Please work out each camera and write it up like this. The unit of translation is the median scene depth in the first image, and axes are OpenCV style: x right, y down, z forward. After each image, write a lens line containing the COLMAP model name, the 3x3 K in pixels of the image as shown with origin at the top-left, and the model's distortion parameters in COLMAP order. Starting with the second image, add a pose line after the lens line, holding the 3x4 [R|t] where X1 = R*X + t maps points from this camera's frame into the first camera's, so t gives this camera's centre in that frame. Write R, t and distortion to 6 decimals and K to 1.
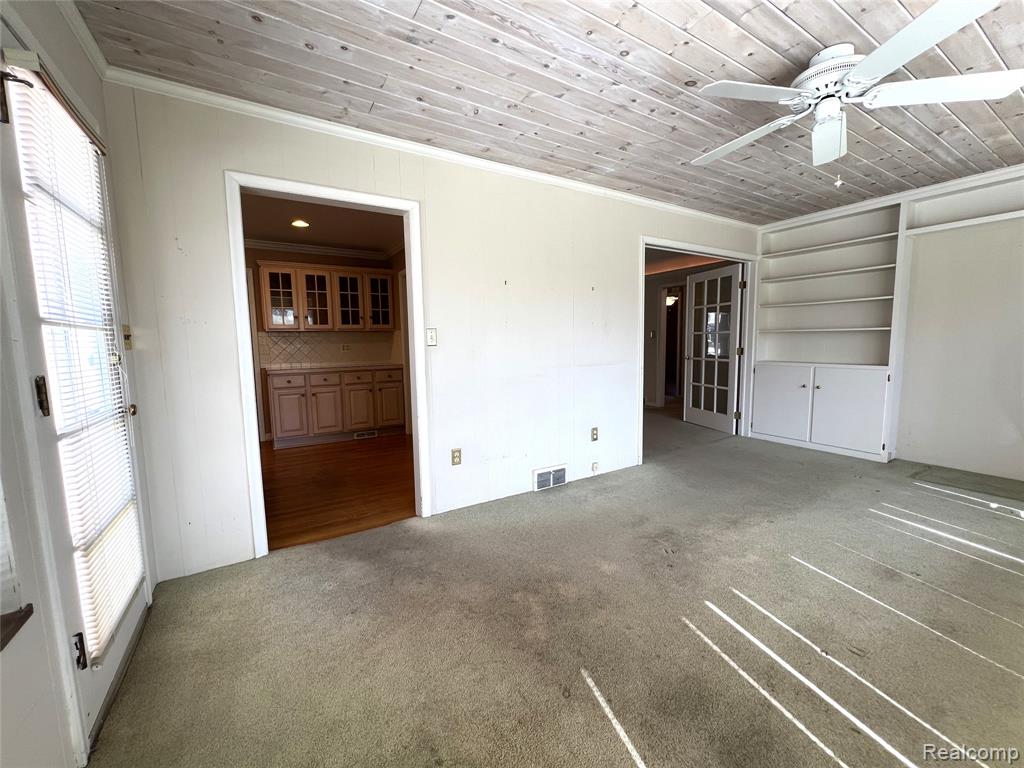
lens RADIAL K [[411.4, 0, 510.2], [0, 411.4, 380.5], [0, 0, 1]] dist [-0.003000, 0.000409]
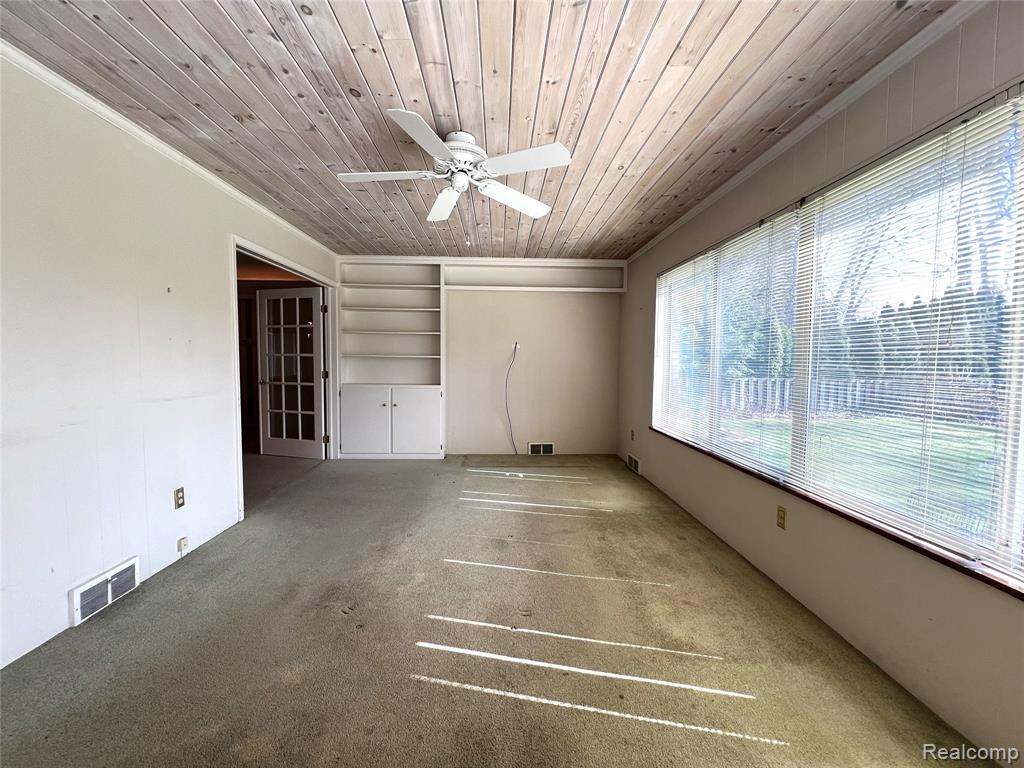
lens RADIAL K [[411.4, 0, 511.8], [0, 411.4, 381.3], [0, 0, 1]] dist [-0.003000, 0.000409]
pose [[0.491553, -0.026902, 0.870432, -0.124417], [0.066077, 0.997793, -0.006477, -0.026255], [-0.868337, 0.060700, 0.492246, 0.162879]]
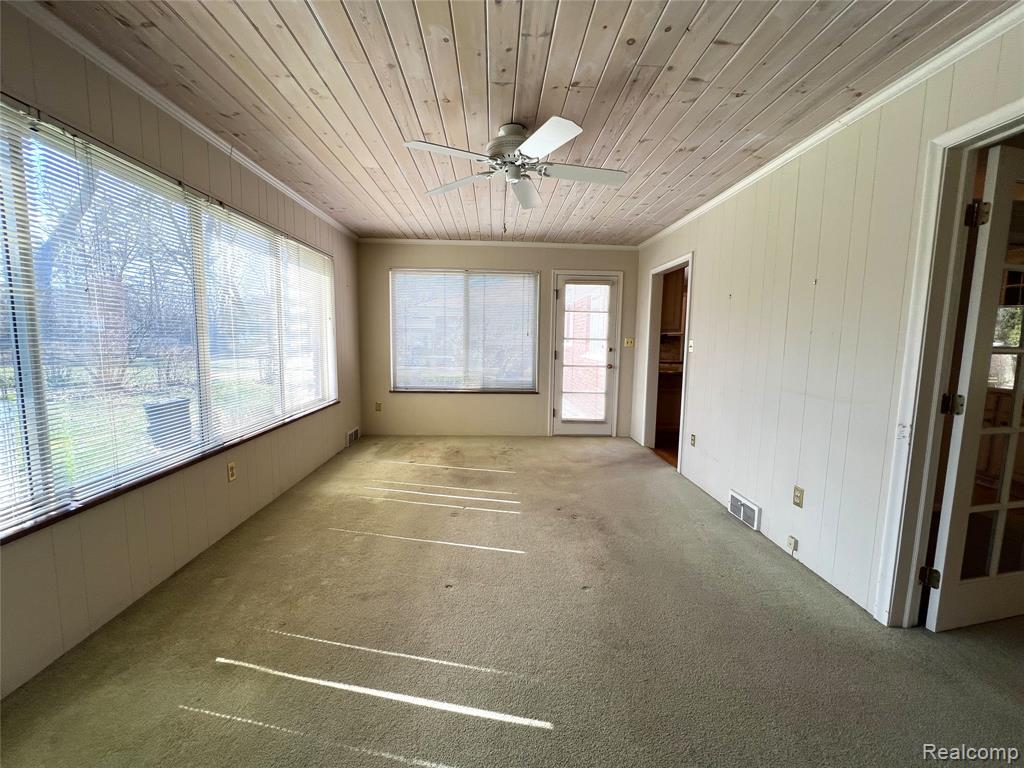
lens RADIAL K [[411.4, 0, 514.0], [0, 411.4, 382.5], [0, 0, 1]] dist [-0.003000, 0.000409]
pose [[-0.478953, 0.101035, -0.872007, 1.050901], [-0.094141, 0.981714, 0.165453, -0.128156], [0.872778, 0.161336, -0.460683, 0.915161]]
